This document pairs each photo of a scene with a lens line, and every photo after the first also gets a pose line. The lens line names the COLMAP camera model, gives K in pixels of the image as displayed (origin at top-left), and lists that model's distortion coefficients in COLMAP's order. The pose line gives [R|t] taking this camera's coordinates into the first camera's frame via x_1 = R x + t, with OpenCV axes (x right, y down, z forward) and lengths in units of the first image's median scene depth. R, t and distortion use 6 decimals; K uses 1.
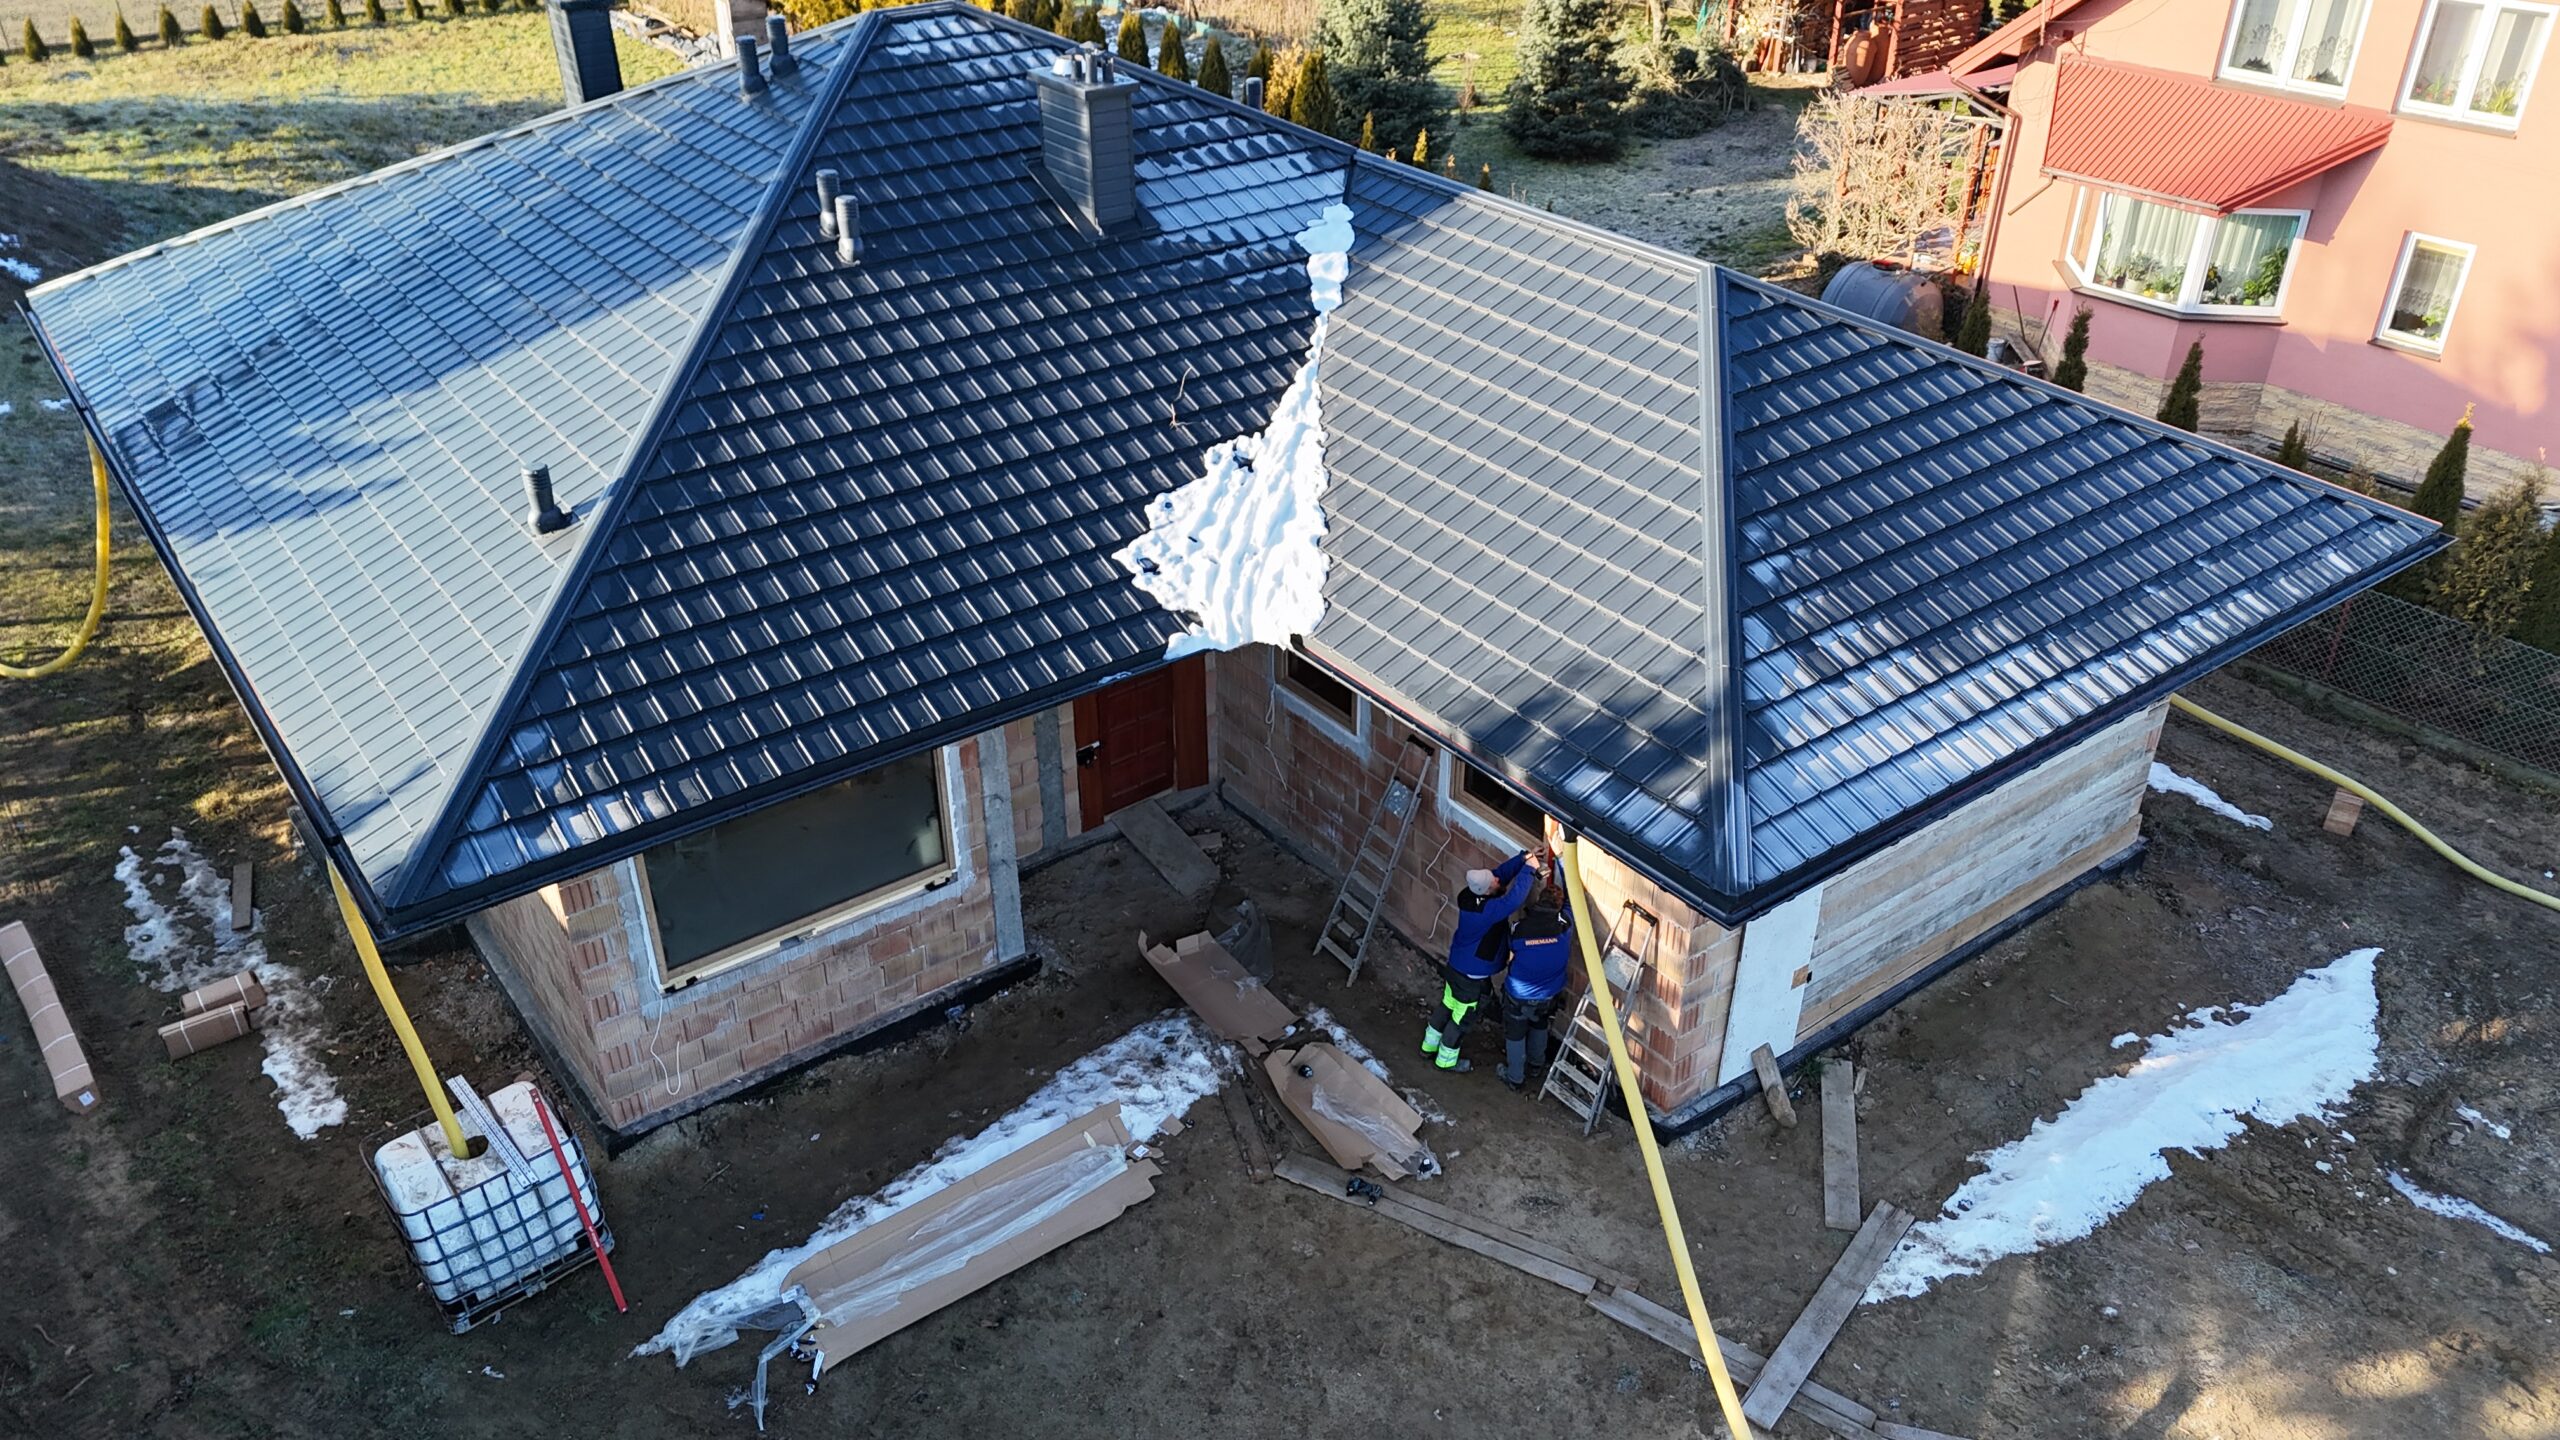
lens RADIAL K [[1896.3, 0, 1277.4], [0, 1896.3, 720.7], [0, 0, 1]] dist [0.047913, -0.006022]
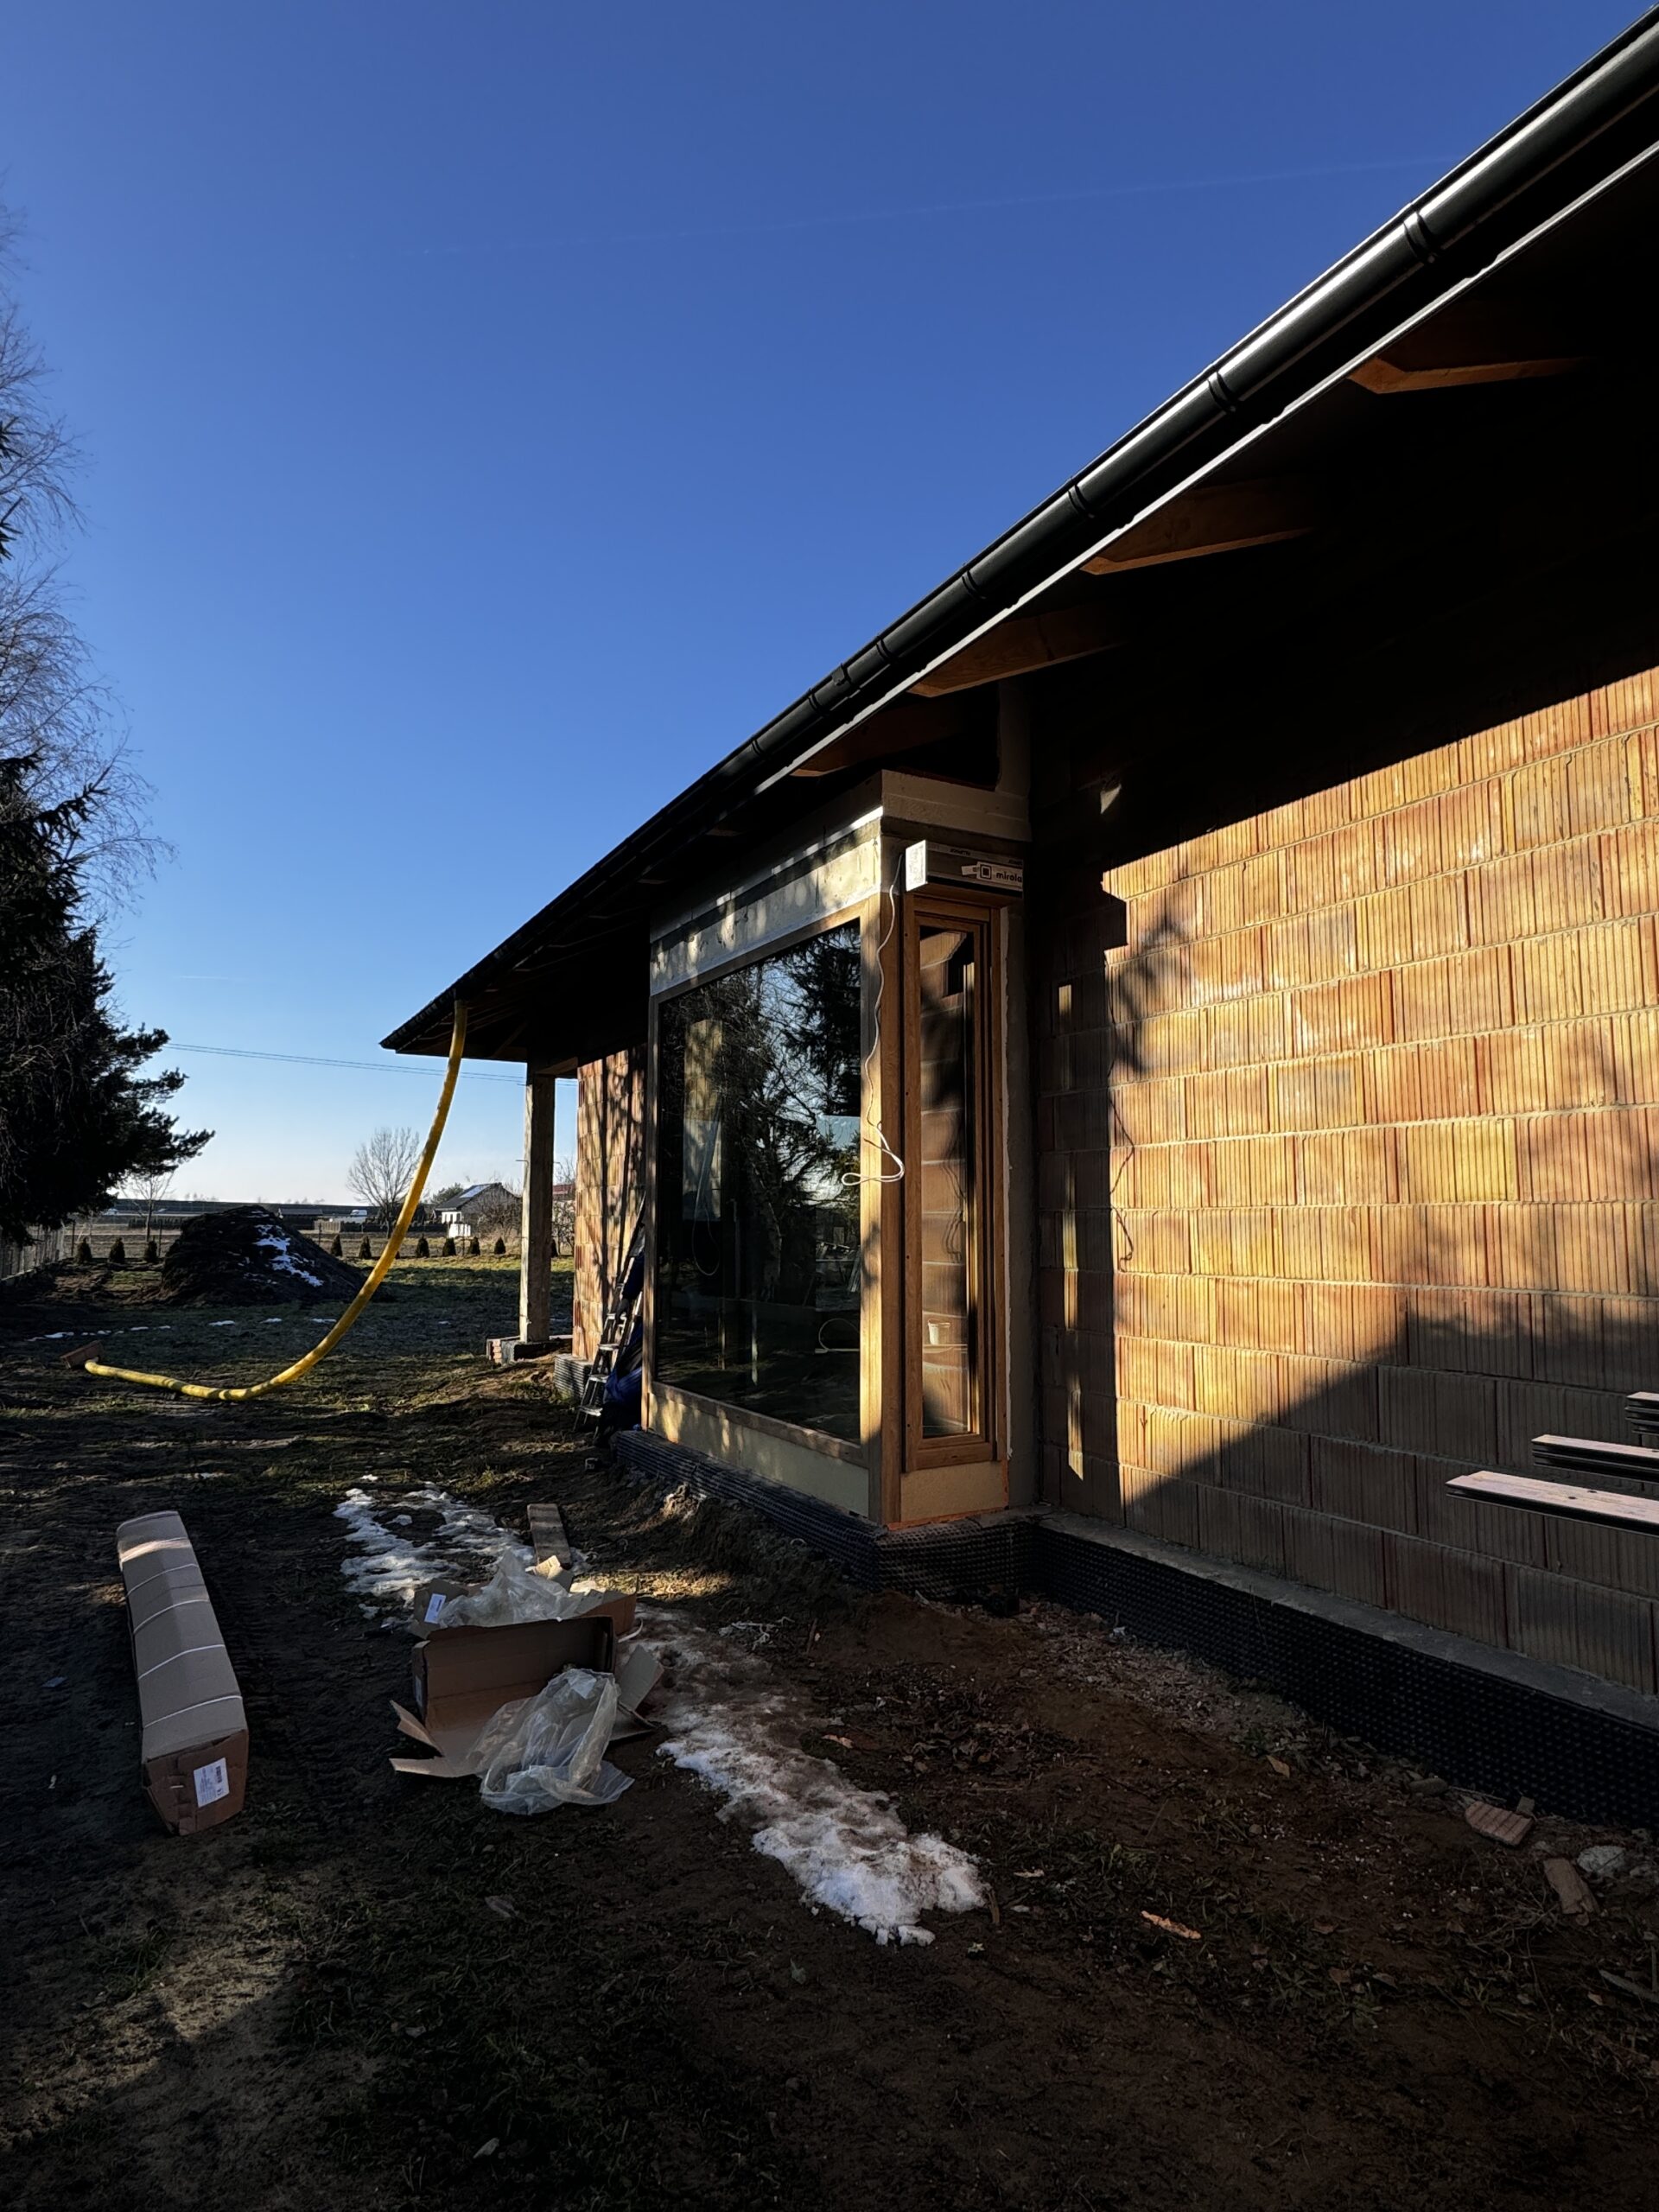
lens RADIAL K [[1201.4, 0, 830.0], [0, 1201.4, 1113.8], [0, 0, 1]] dist [0.005344, 0.000839]
pose [[0.992412, -0.010894, -0.122471, -0.477052], [-0.064787, 0.800239, -0.596172, 0.219069], [0.104501, 0.599583, 0.793461, 0.766359]]
